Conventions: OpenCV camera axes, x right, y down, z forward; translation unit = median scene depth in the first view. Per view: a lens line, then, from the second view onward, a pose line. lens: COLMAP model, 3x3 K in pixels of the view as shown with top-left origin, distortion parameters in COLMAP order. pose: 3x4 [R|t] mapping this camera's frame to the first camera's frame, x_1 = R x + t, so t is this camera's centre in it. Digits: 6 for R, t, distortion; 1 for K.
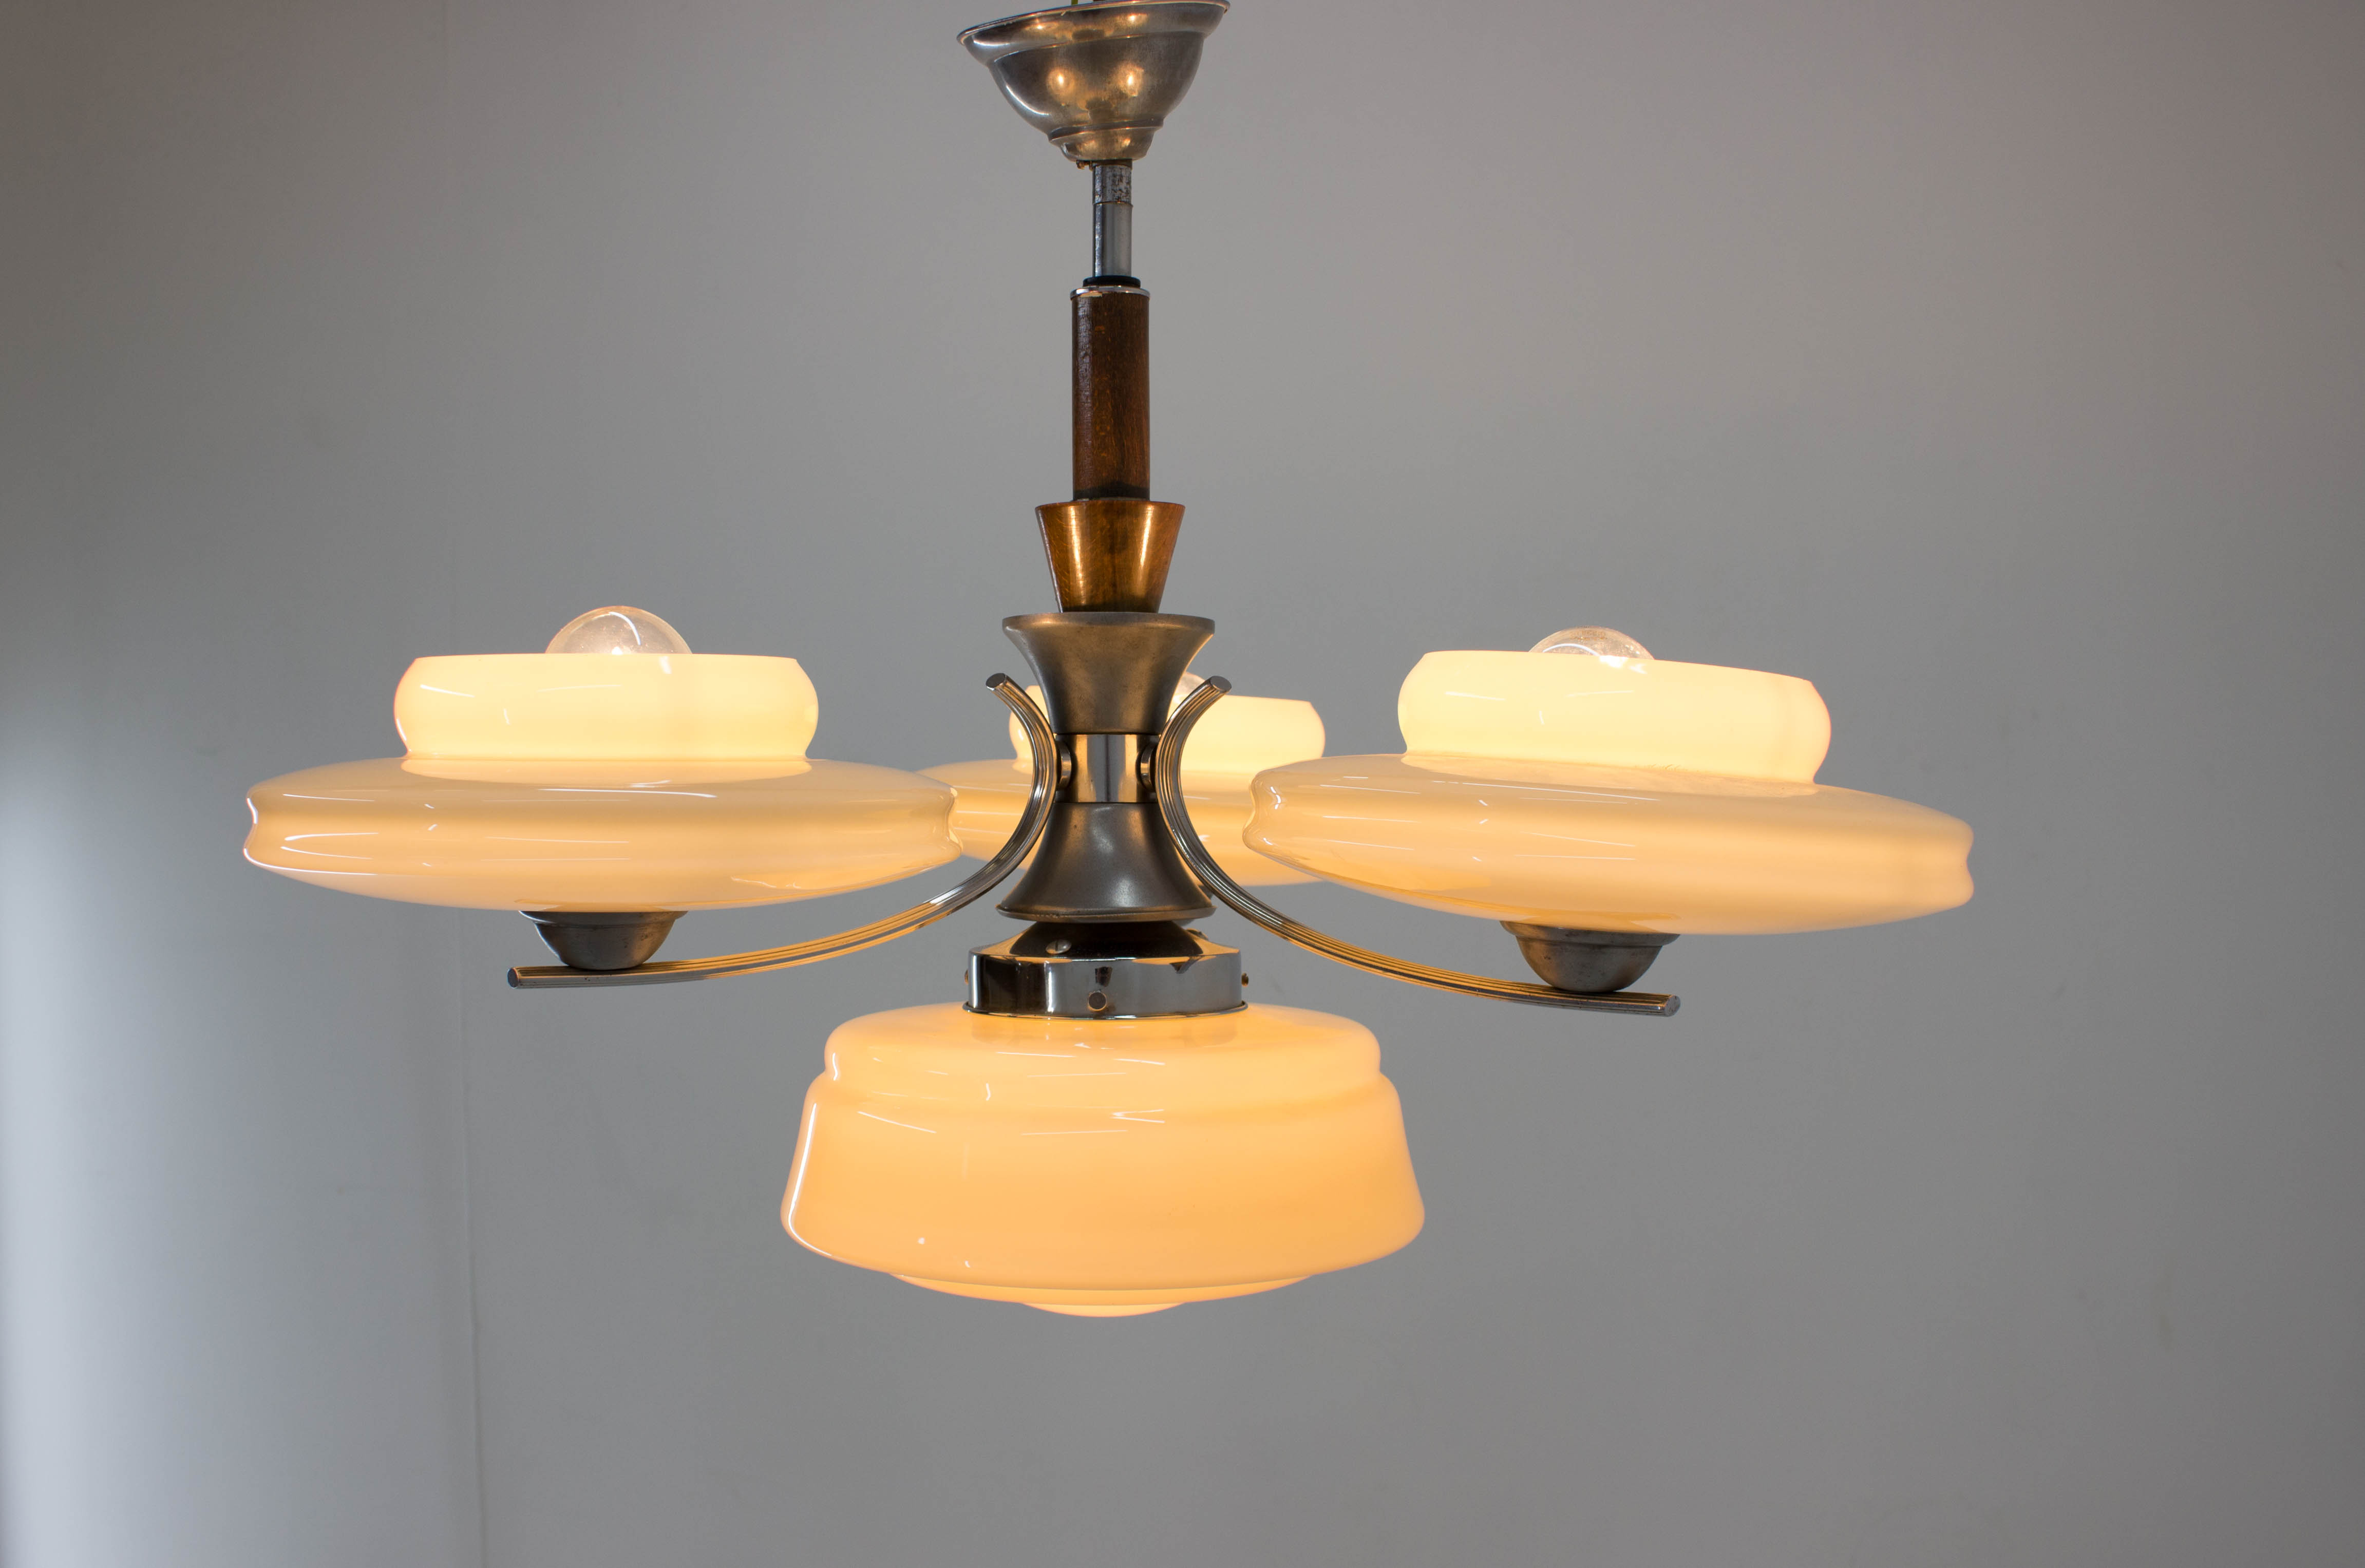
lens RADIAL K [[2561.2, 0, 1175.9], [0, 2561.2, 799.4], [0, 0, 1]] dist [-0.111886, 0.000000]
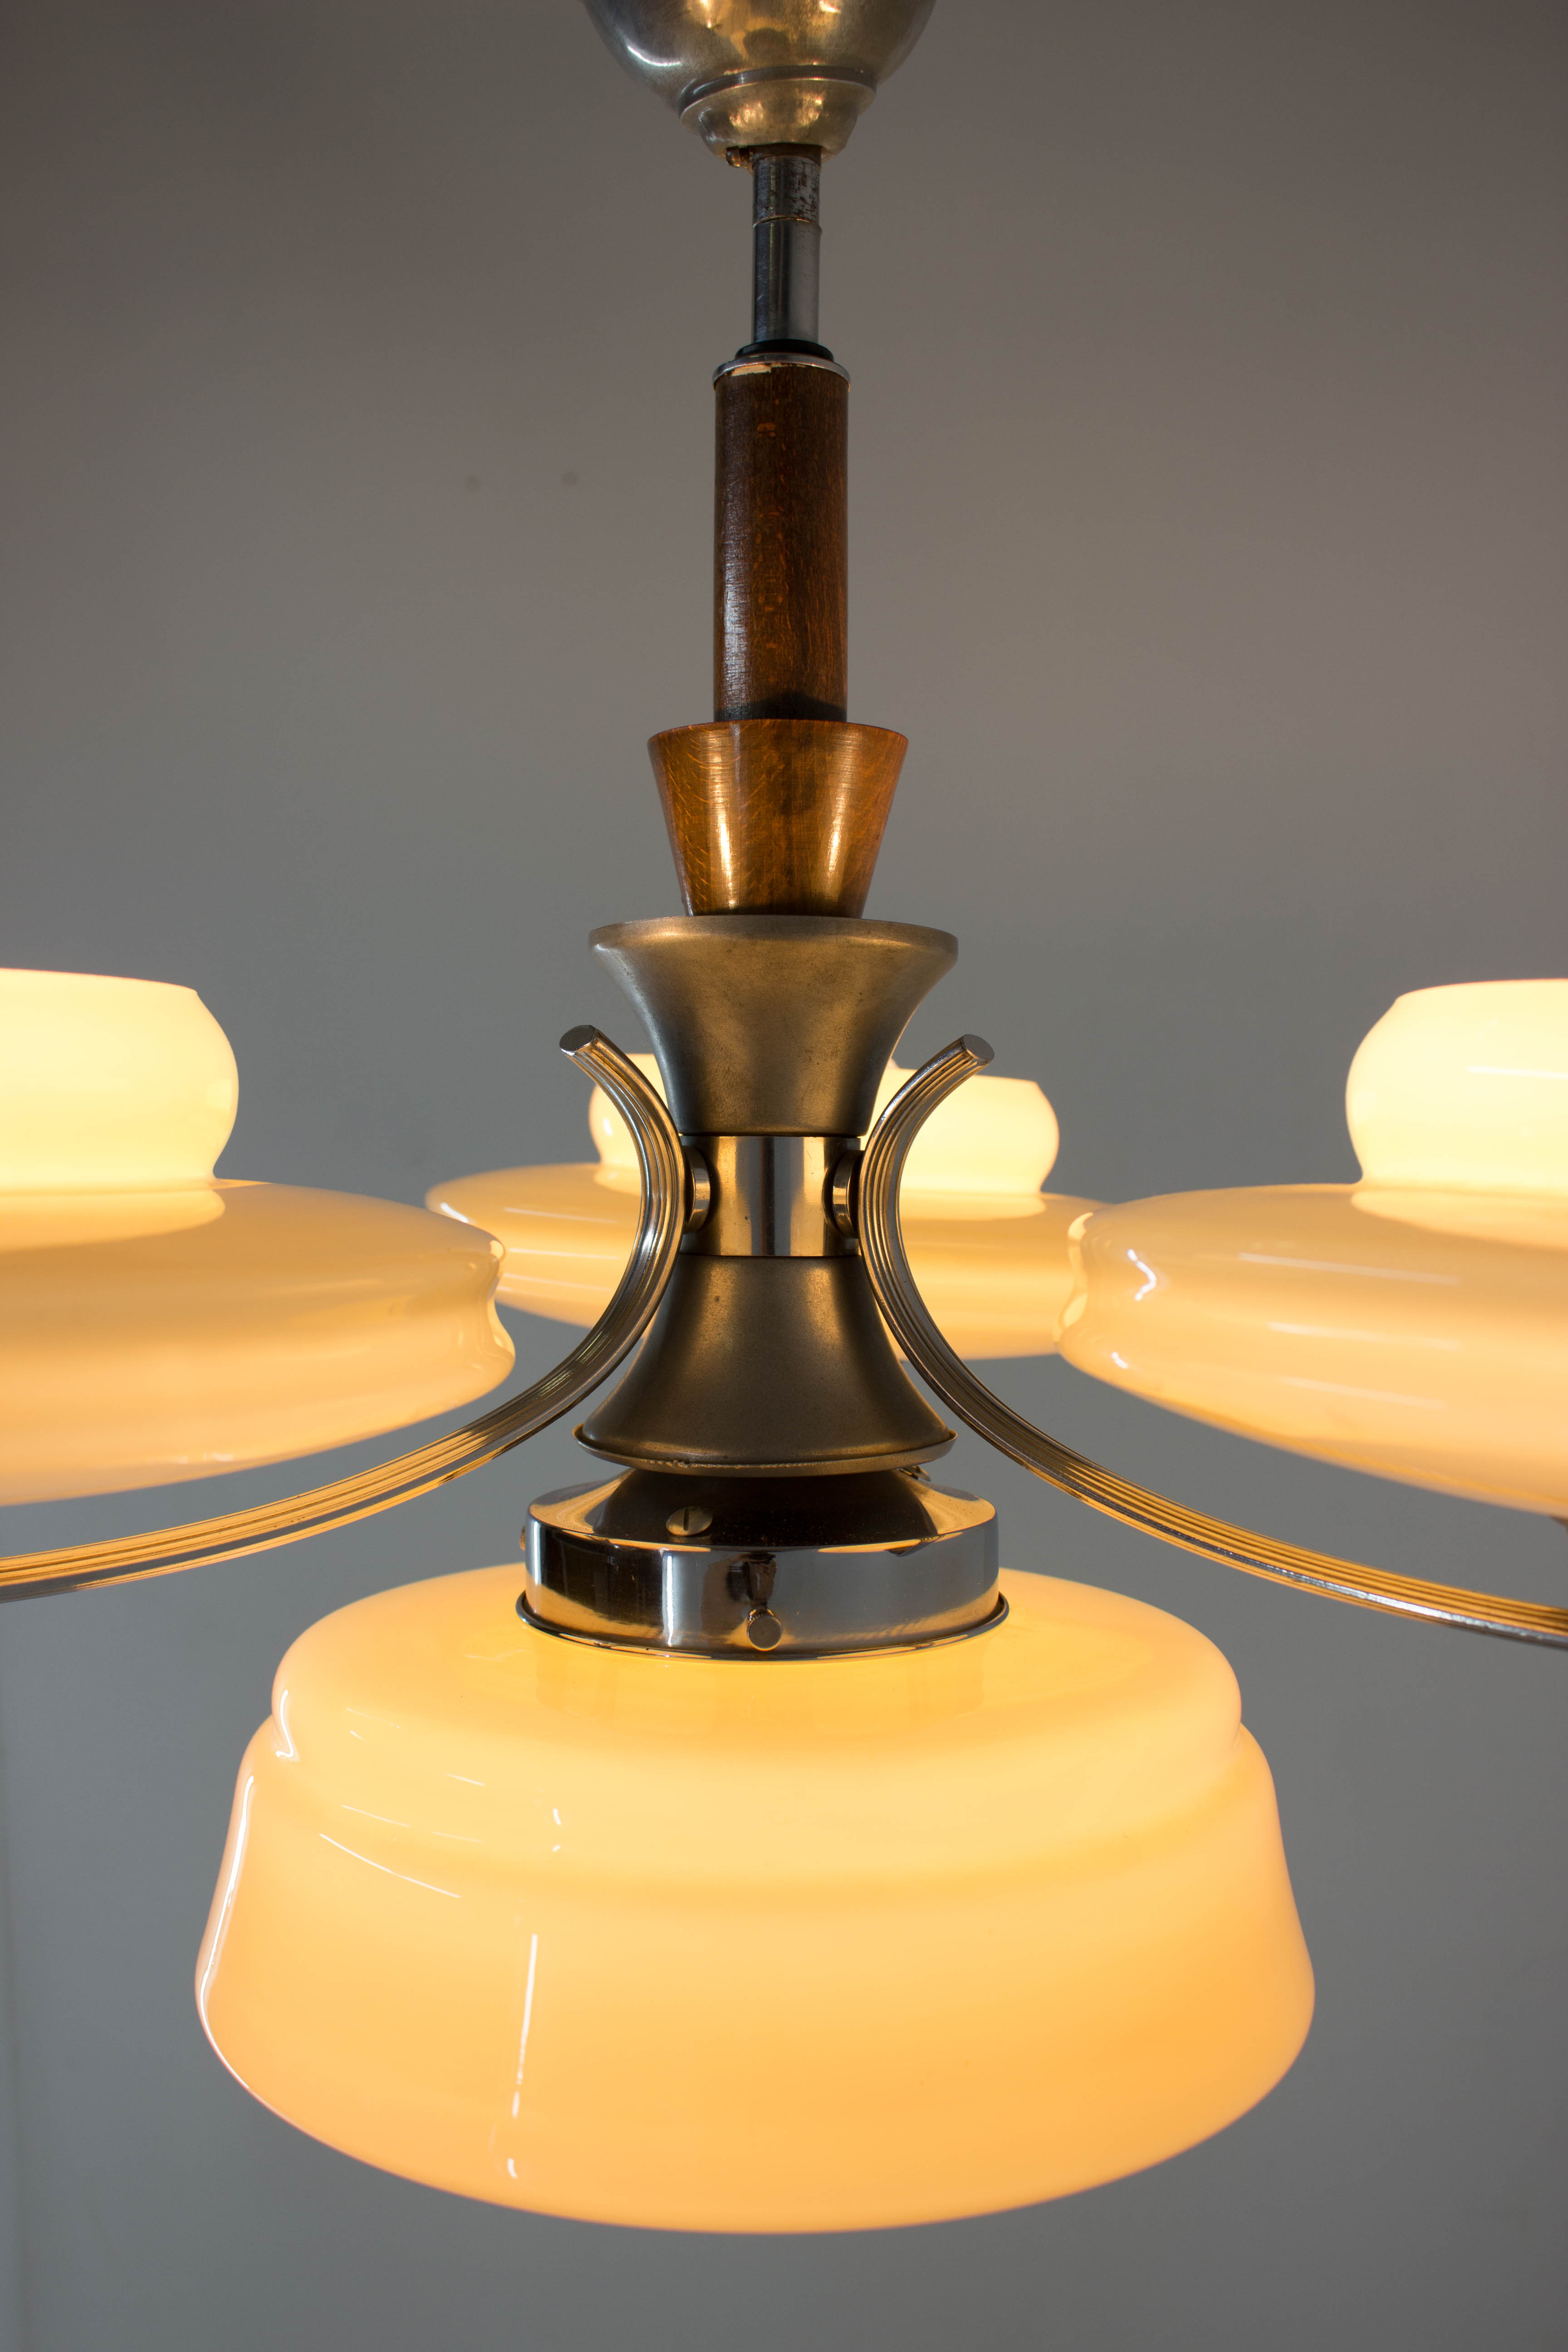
lens RADIAL K [[2547.1, 0, 783.1], [0, 2547.1, 1164.4], [0, 0, 1]] dist [-0.111886, 0.000000]
pose [[0.999922, 0.009030, 0.008585, -0.029467], [-0.008994, 0.999950, -0.004276, -0.016833], [-0.008624, 0.004199, 0.999954, 0.436254]]
